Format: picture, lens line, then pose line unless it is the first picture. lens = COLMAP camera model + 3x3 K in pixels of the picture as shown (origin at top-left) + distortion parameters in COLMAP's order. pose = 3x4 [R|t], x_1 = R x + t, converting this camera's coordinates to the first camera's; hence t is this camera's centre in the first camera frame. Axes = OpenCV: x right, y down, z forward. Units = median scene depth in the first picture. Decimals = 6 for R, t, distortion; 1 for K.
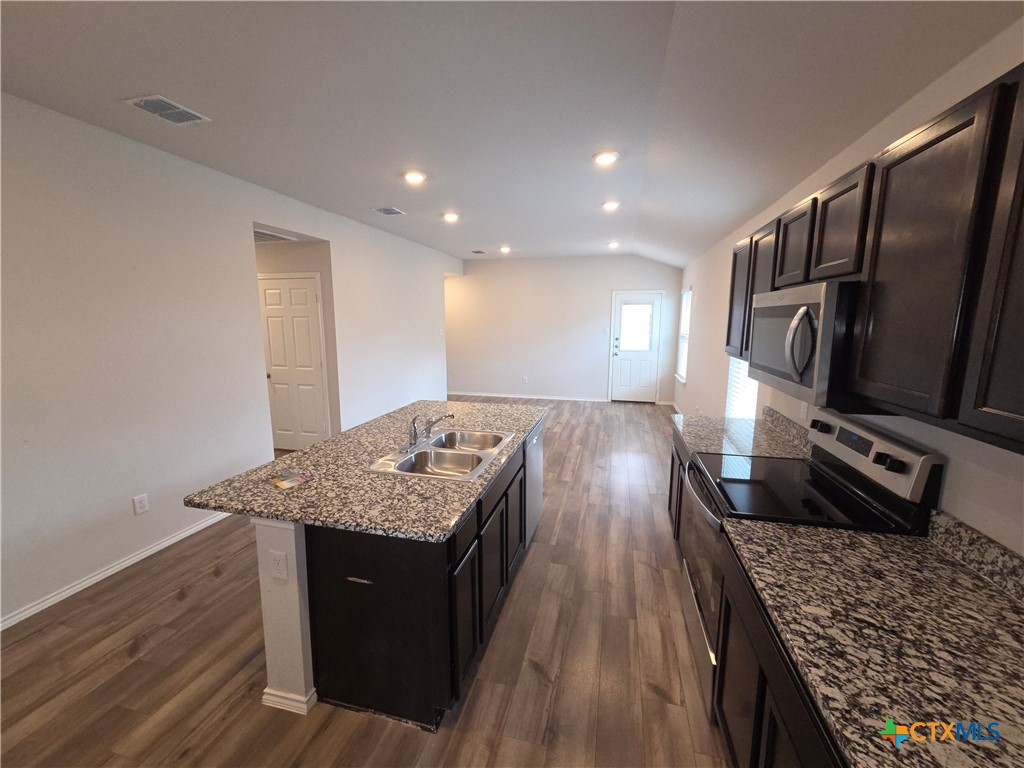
lens RADIAL K [[419.0, 0, 512.0], [0, 419.0, 384.0], [0, 0, 1]] dist [-0.000665, 0.000712]
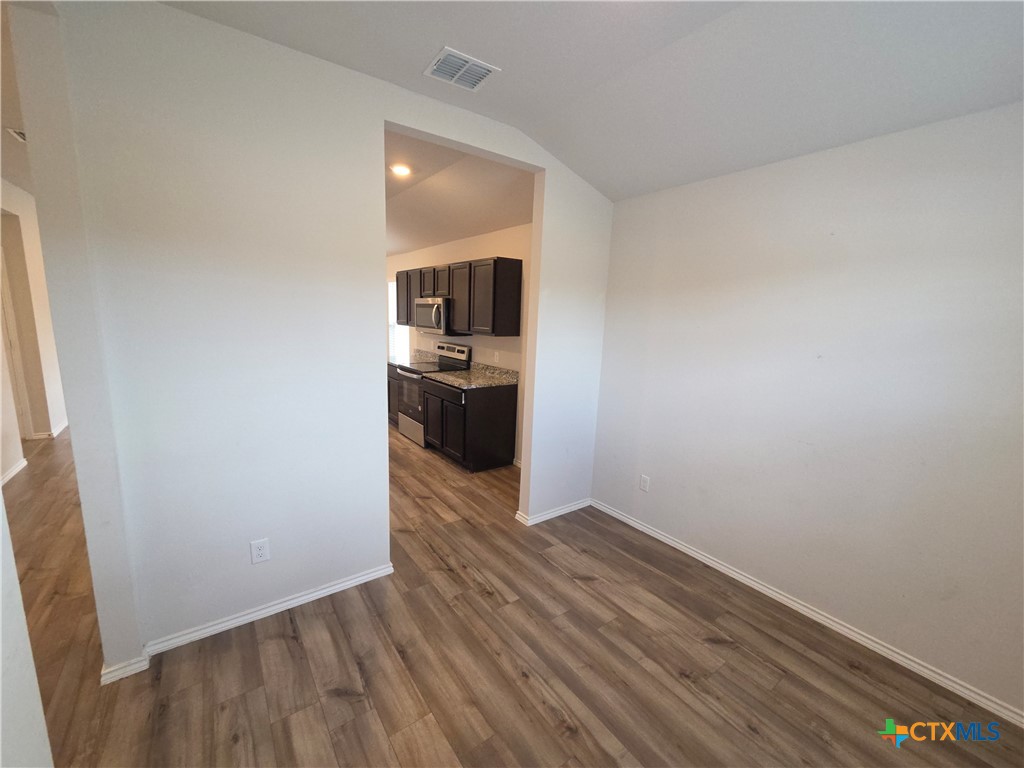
lens RADIAL K [[419.0, 0, 512.0], [0, 419.0, 384.0], [0, 0, 1]] dist [-0.000665, 0.000712]
pose [[0.635282, -0.110529, 0.764329, -1.426895], [0.088323, 0.993610, 0.070275, 0.240358], [-0.767213, 0.022863, 0.640985, -1.460344]]
